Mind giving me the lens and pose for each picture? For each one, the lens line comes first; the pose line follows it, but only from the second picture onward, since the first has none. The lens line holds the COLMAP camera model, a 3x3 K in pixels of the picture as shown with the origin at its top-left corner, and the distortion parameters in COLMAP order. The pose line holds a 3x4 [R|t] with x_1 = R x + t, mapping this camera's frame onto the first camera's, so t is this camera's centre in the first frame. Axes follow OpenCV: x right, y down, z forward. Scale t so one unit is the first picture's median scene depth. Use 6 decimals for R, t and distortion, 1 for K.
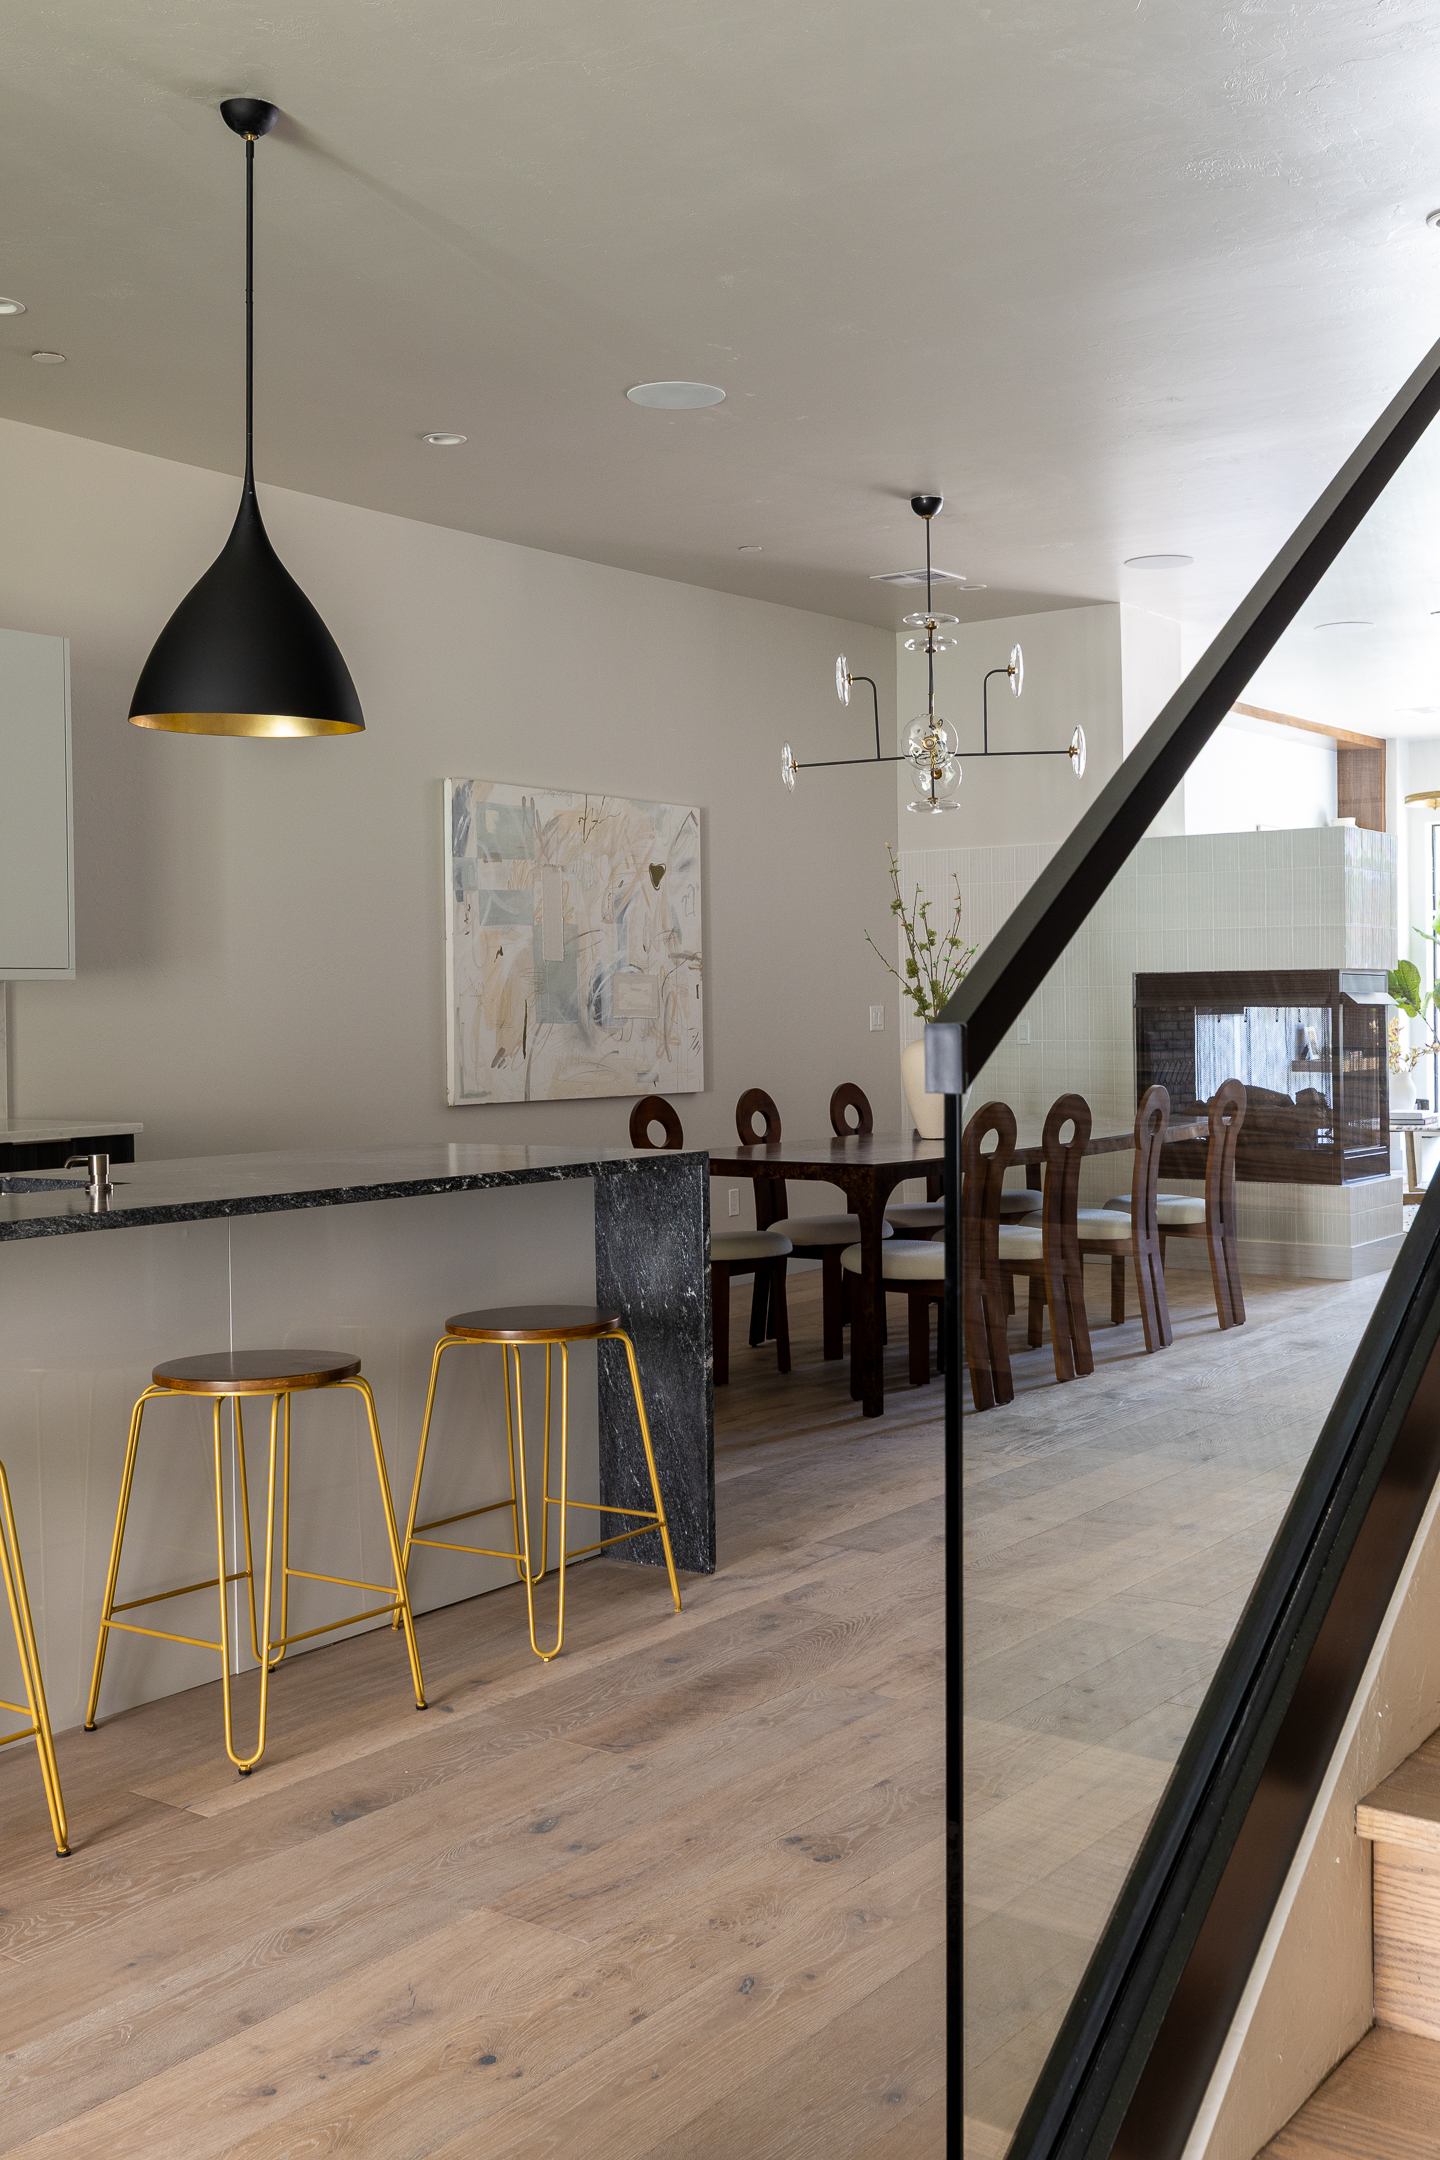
lens RADIAL K [[2372.8, 0, 722.3], [0, 2372.8, 1061.0], [0, 0, 1]] dist [-0.055989, 0.000000]
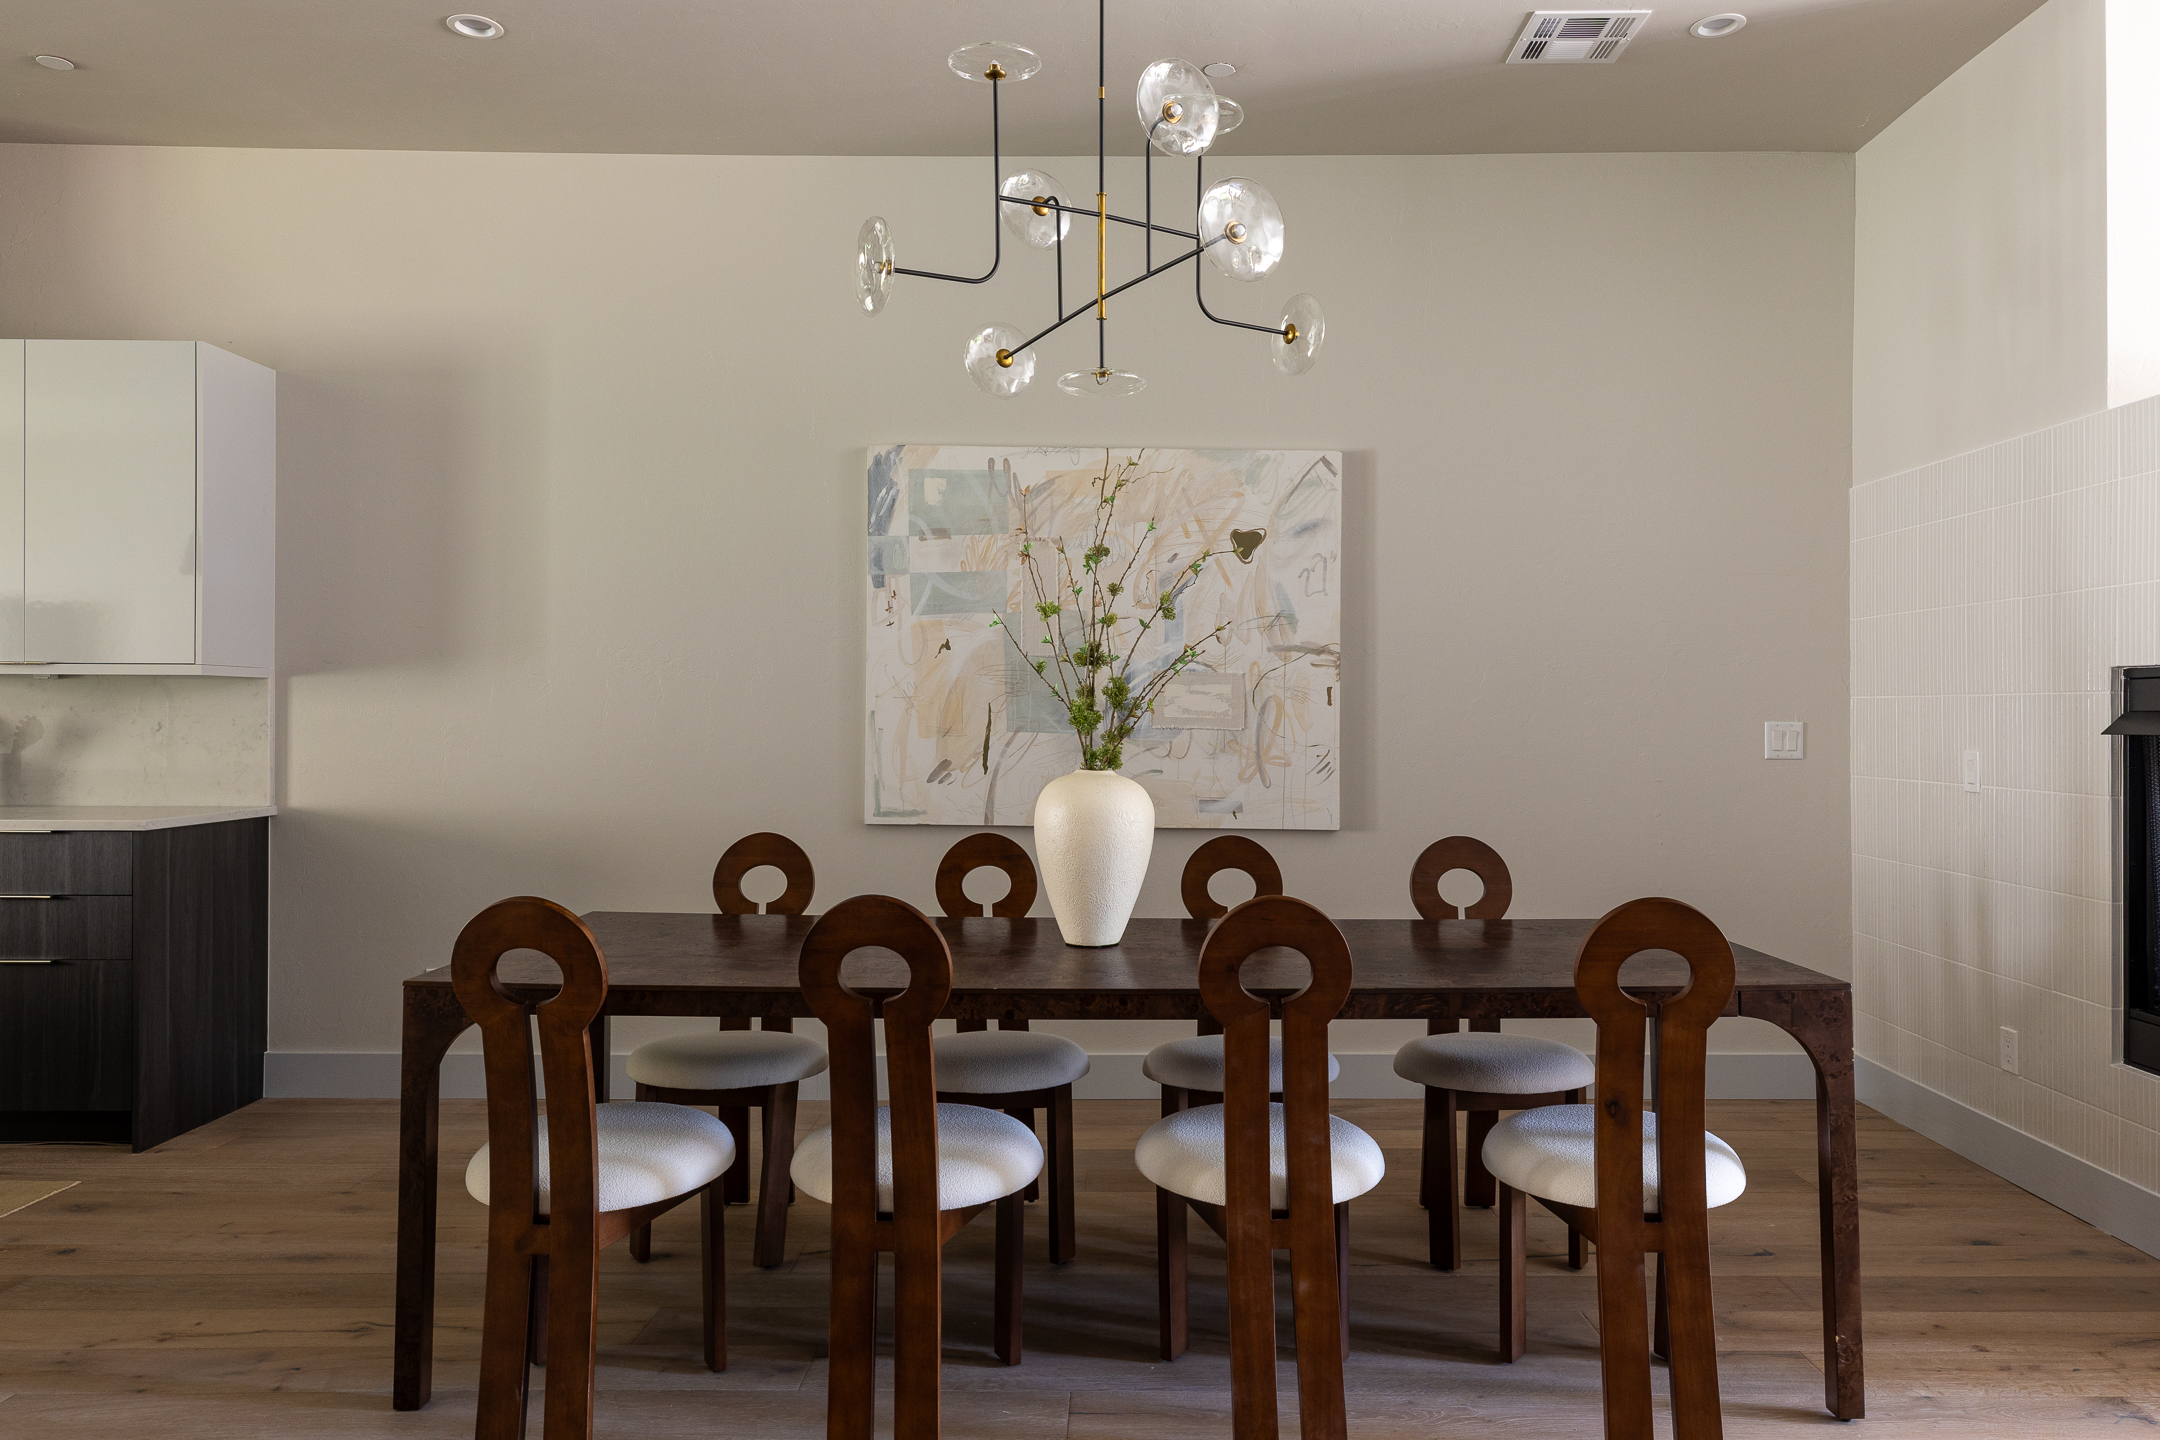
lens RADIAL K [[1485.0, 0, 1084.9], [0, 1485.0, 712.6], [0, 0, 1]] dist [-0.006329, 0.000536]
pose [[0.559571, 0.015589, -0.828636, 0.339514], [-0.033340, 0.999437, -0.003711, -0.020113], [0.828111, 0.029703, 0.559776, 0.684066]]
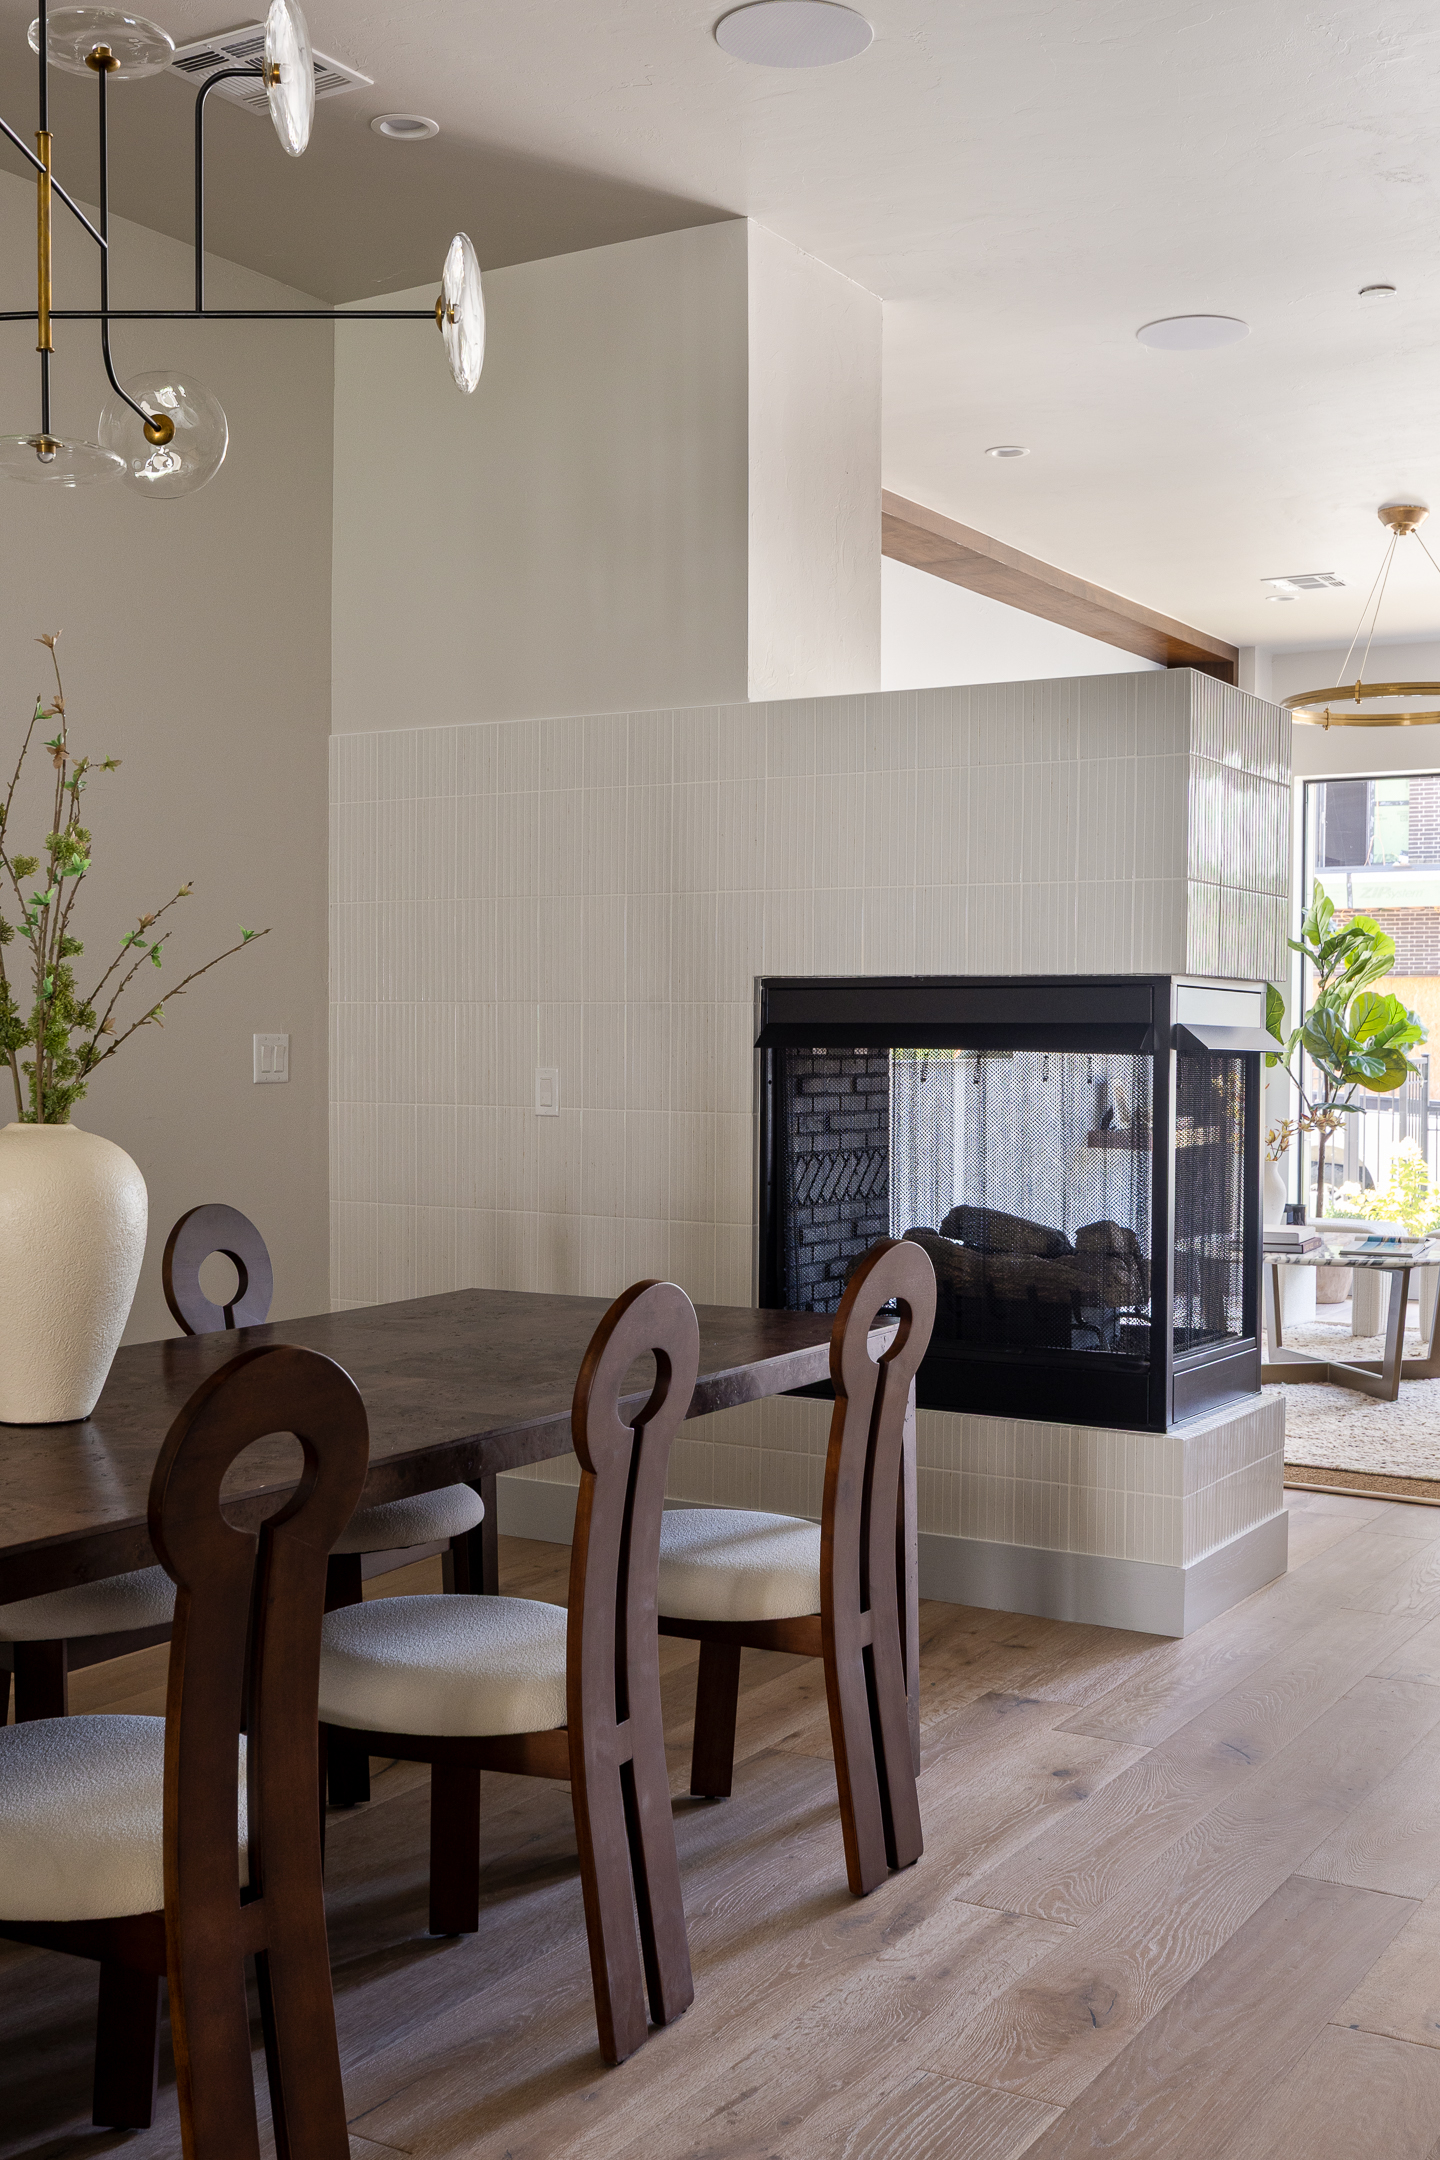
lens RADIAL K [[2280.0, 0, 719.0], [0, 2280.0, 1094.4], [0, 0, 1]] dist [-0.008043, 0.000000]
pose [[0.997553, 0.018943, 0.067295, 0.146734], [-0.019134, 0.999815, 0.002191, -0.014989], [-0.067241, -0.003473, 0.997731, 0.574756]]
